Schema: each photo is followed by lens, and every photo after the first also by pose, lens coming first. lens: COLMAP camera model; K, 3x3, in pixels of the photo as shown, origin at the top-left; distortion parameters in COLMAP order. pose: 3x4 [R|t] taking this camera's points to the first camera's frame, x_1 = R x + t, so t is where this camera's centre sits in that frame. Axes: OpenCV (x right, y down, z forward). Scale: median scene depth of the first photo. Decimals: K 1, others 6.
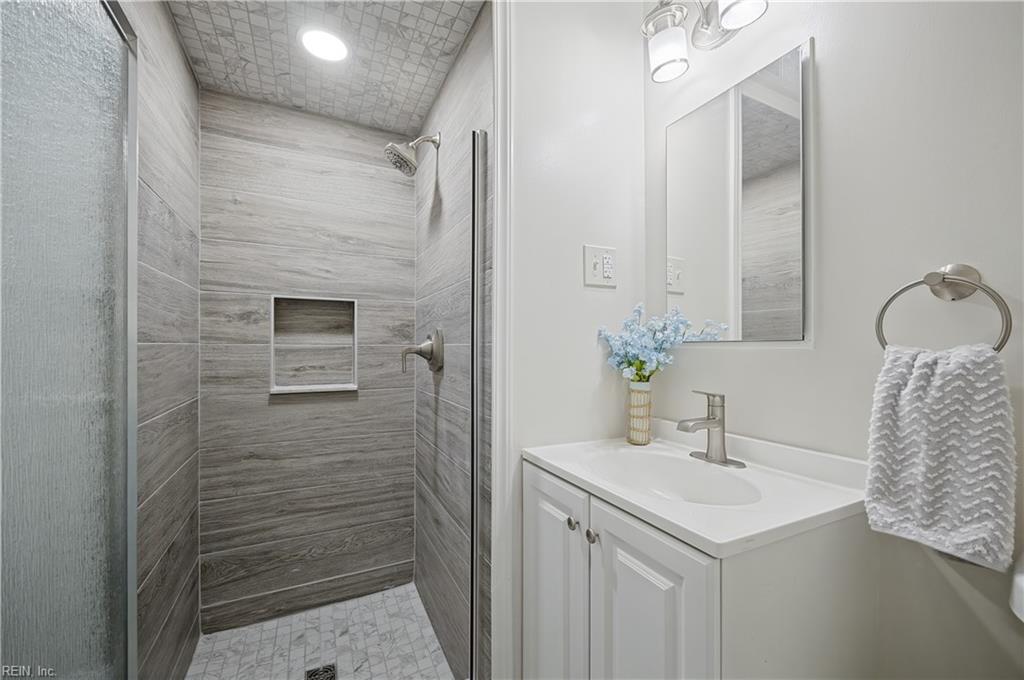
lens RADIAL K [[403.5, 0, 512.5], [0, 403.5, 347.8], [0, 0, 1]] dist [-0.003044, -0.000804]
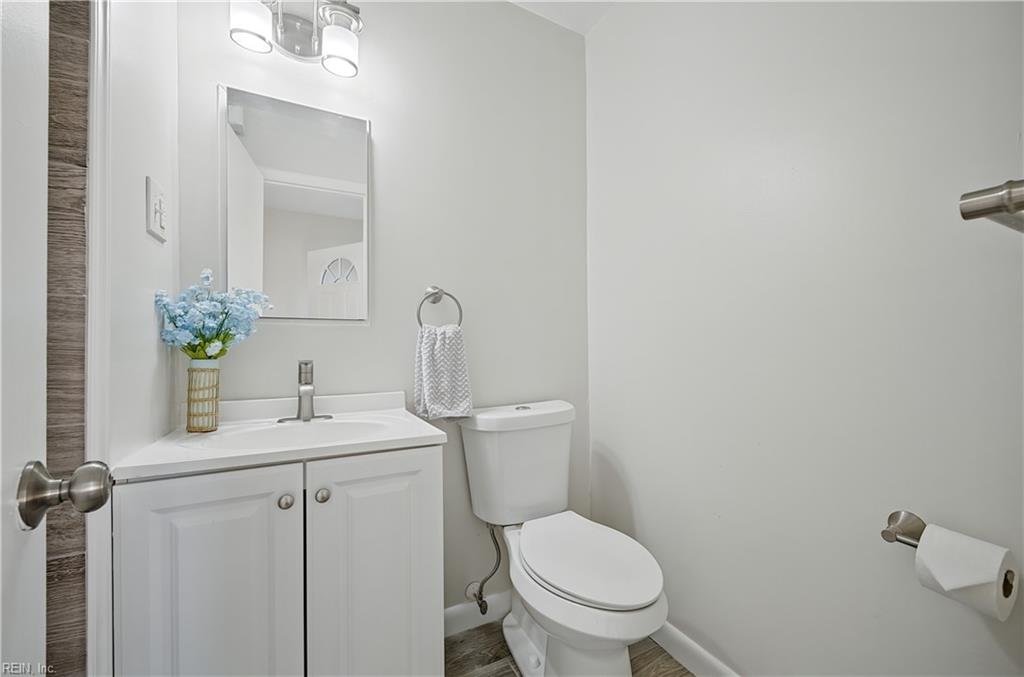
lens RADIAL K [[403.5, 0, 511.3], [0, 403.5, 338.8], [0, 0, 1]] dist [-0.003044, -0.000804]
pose [[0.009101, 0.004970, 0.999946, -0.690944], [-0.002333, 0.999985, -0.004949, 0.051497], [-0.999956, -0.002288, 0.009113, 0.405616]]
